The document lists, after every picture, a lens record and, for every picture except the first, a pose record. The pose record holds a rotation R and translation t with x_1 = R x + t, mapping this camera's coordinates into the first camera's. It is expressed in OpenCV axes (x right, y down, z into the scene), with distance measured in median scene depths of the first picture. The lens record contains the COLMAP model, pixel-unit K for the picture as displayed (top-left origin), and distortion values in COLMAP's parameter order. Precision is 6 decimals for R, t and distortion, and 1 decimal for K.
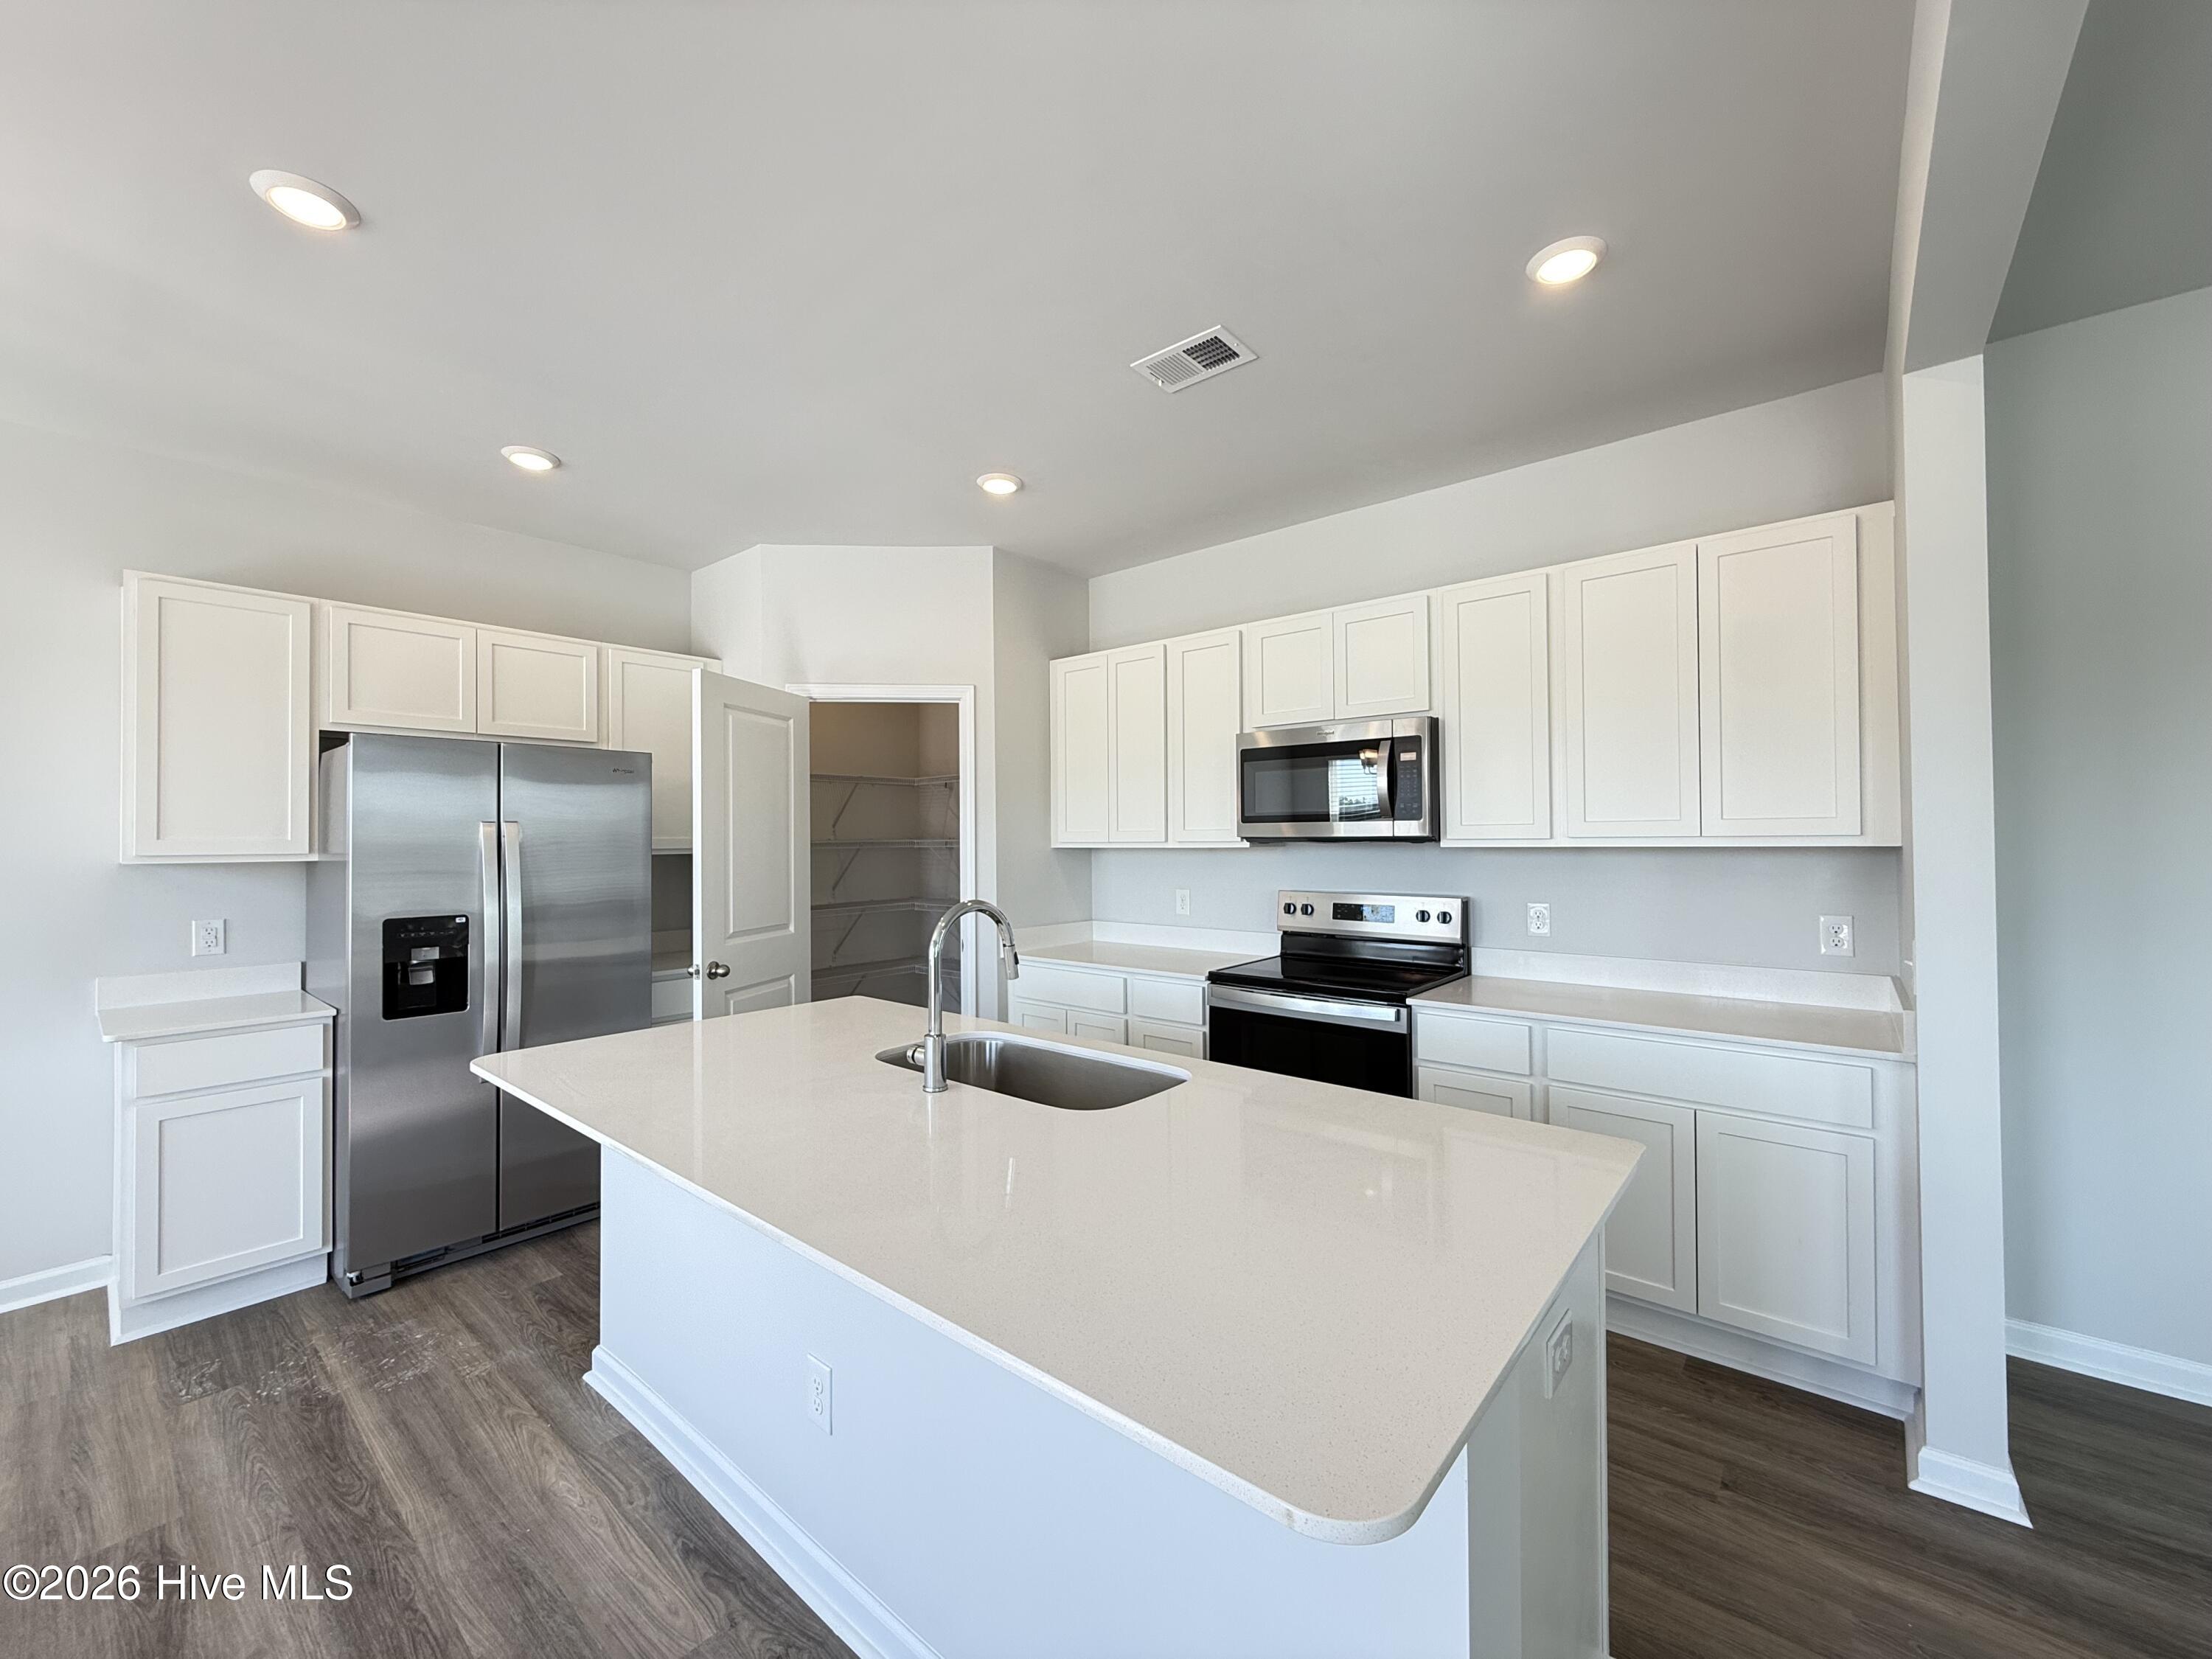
lens RADIAL K [[880.6, 0, 1098.1], [0, 880.6, 828.7], [0, 0, 1]] dist [-0.001885, 0.001453]
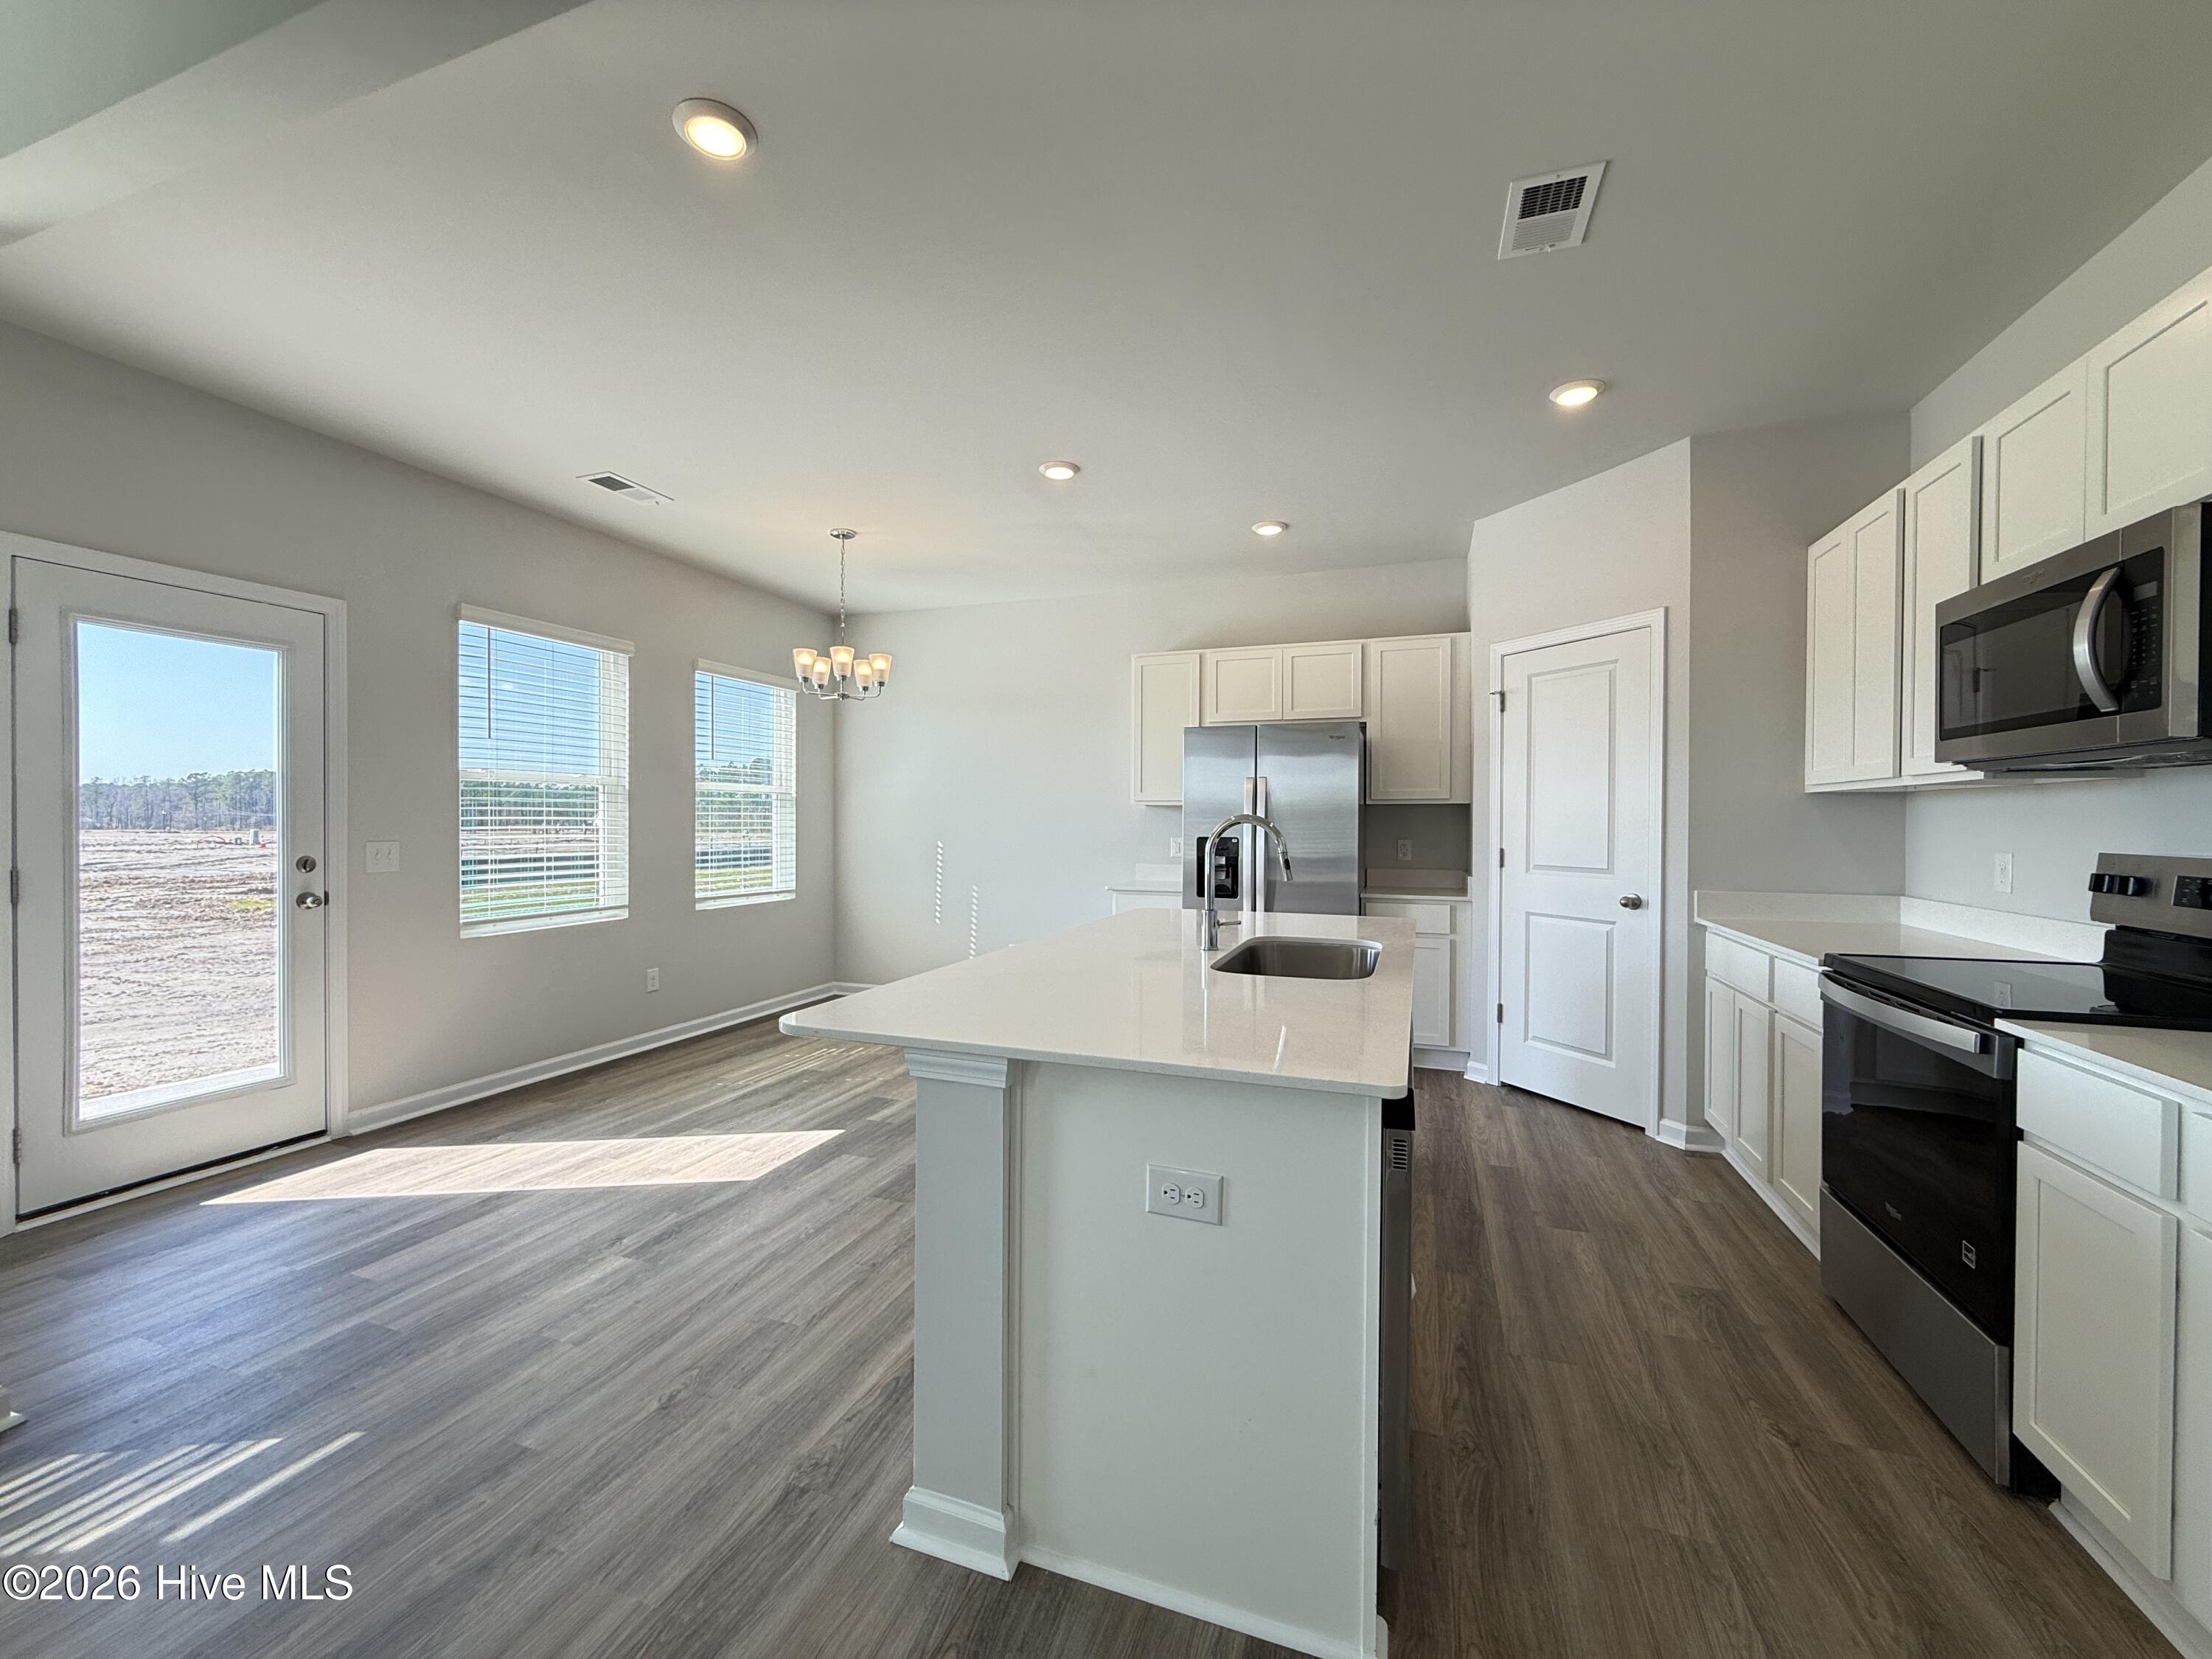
lens RADIAL K [[880.6, 0, 1097.6], [0, 880.6, 827.6], [0, 0, 1]] dist [-0.001885, 0.001453]
pose [[0.348387, 0.016200, -0.937211, 0.670271], [0.004117, 0.999815, 0.018813, 0.051401], [0.937342, -0.010412, 0.348256, 0.228858]]
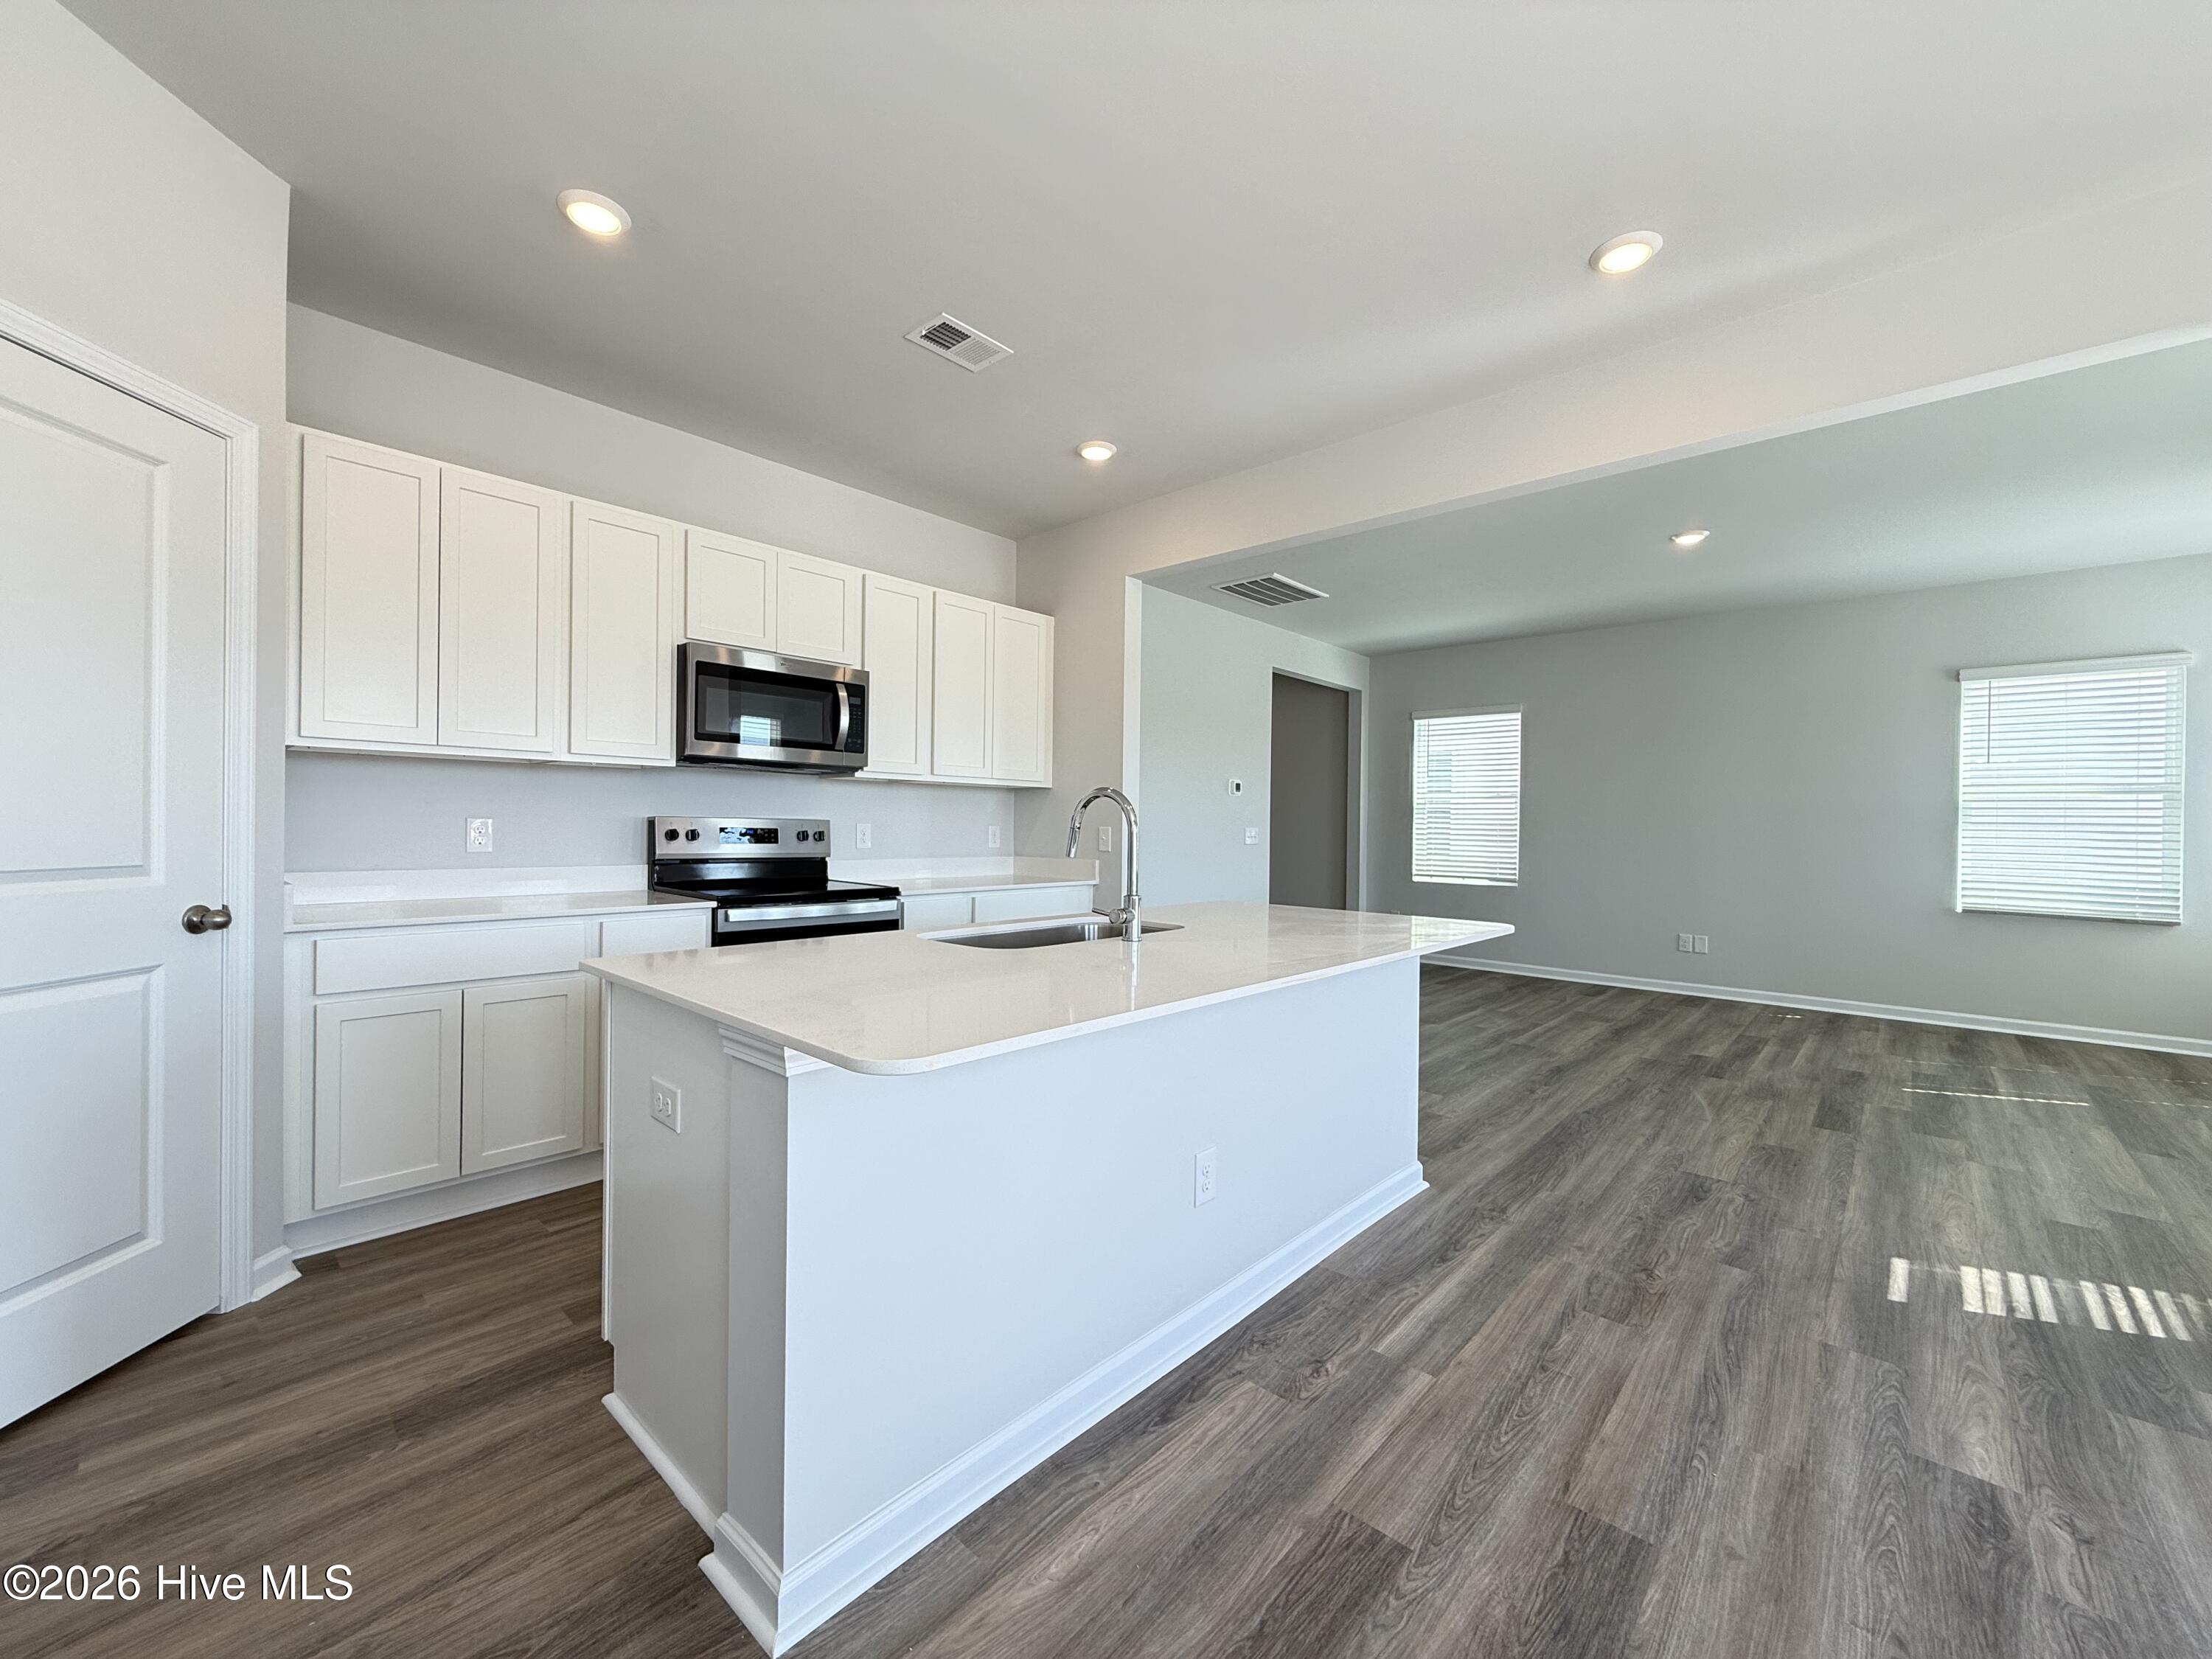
lens RADIAL K [[880.6, 0, 1097.3], [0, 880.6, 827.4], [0, 0, 1]] dist [-0.001885, 0.001453]
pose [[0.042364, 0.005727, 0.999086, -0.897513], [-0.026988, 0.999625, -0.004585, 0.095461], [-0.998738, -0.026769, 0.042503, 0.642040]]
